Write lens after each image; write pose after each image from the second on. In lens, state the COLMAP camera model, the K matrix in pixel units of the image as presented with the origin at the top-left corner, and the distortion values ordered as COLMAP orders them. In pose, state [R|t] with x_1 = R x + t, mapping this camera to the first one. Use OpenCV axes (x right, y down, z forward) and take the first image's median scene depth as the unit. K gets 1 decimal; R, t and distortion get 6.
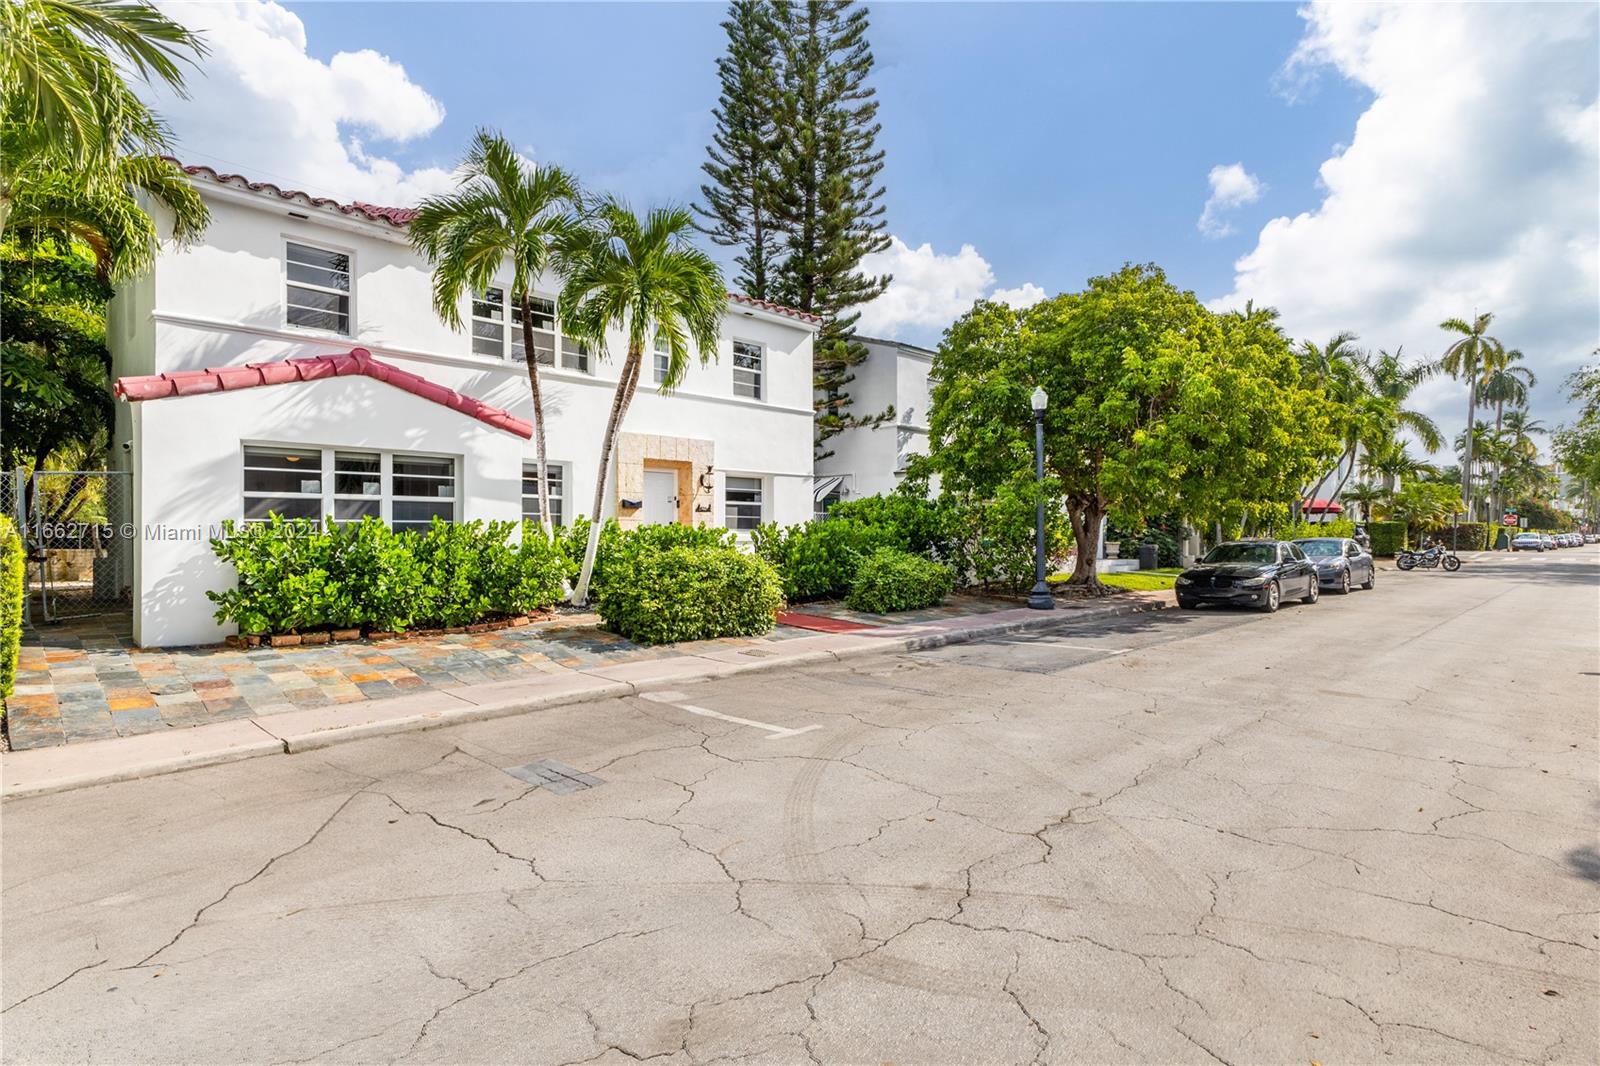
lens RADIAL K [[826.3, 0, 806.3], [0, 826.3, 528.5], [0, 0, 1]] dist [0.008392, 0.000597]
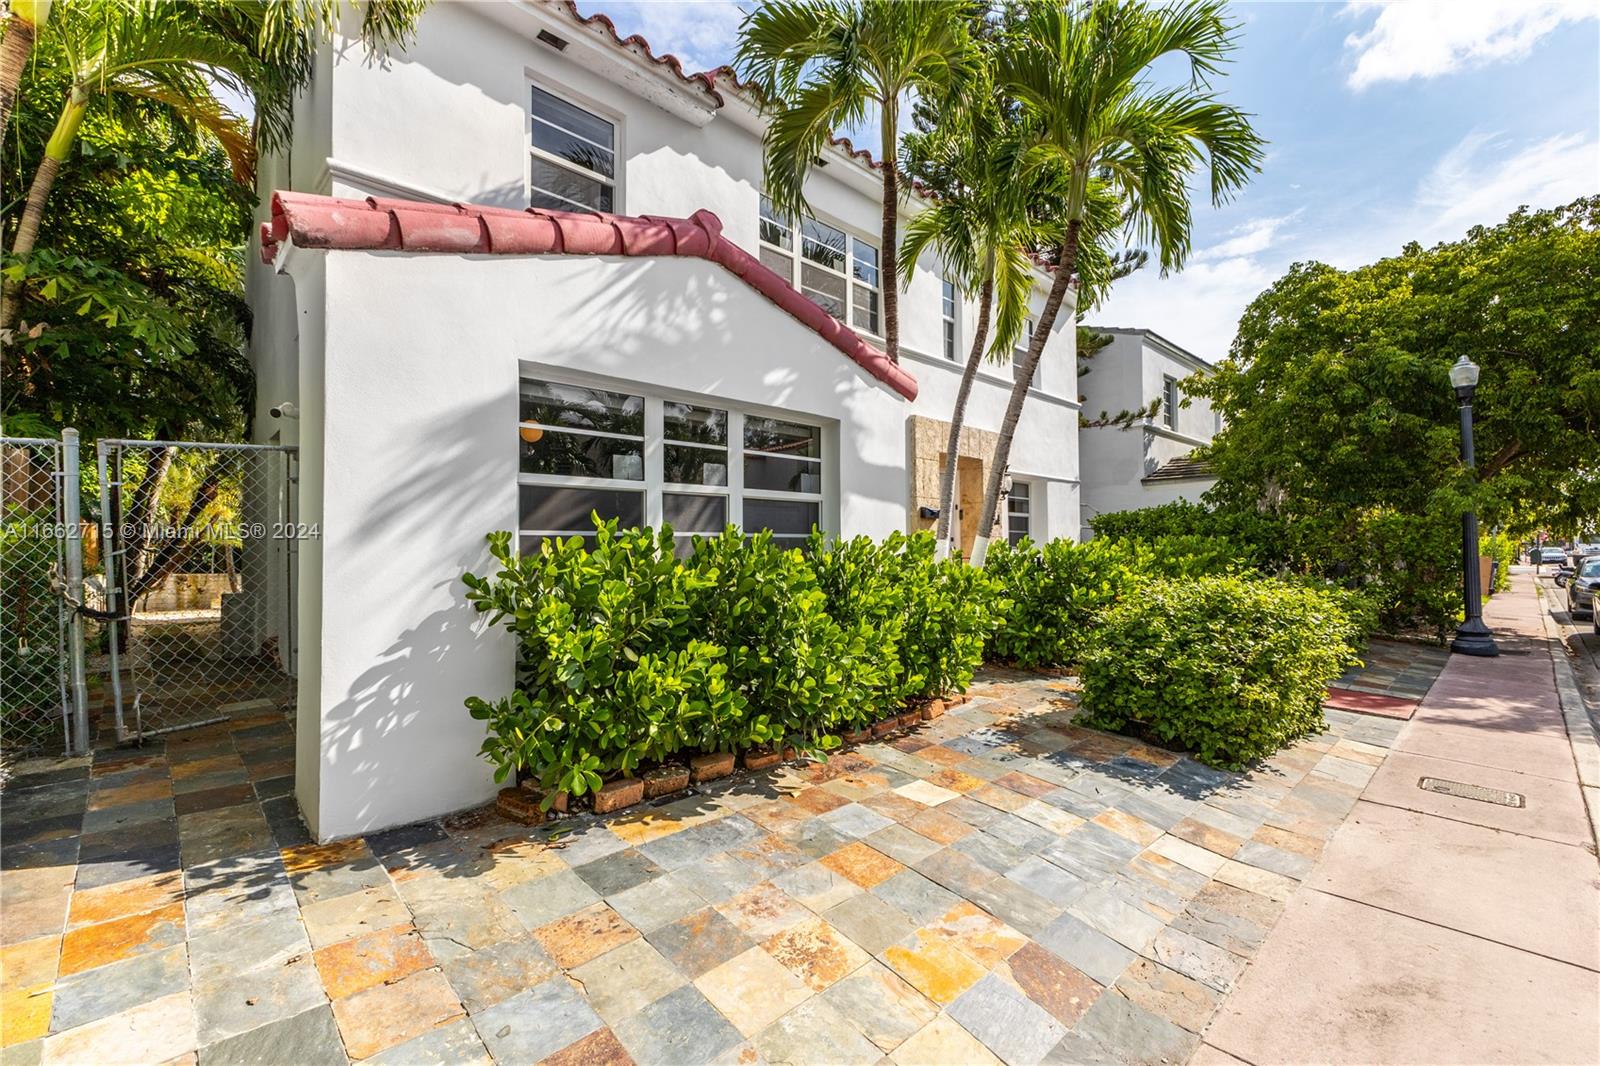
lens RADIAL K [[693.1, 0, 803.2], [0, 693.1, 528.9], [0, 0, 1]] dist [0.002379, -0.000030]
pose [[0.999778, -0.008428, -0.019309, -0.453275], [0.007939, 0.999649, -0.025274, -0.000883], [0.019516, 0.025115, 0.999494, 0.538791]]
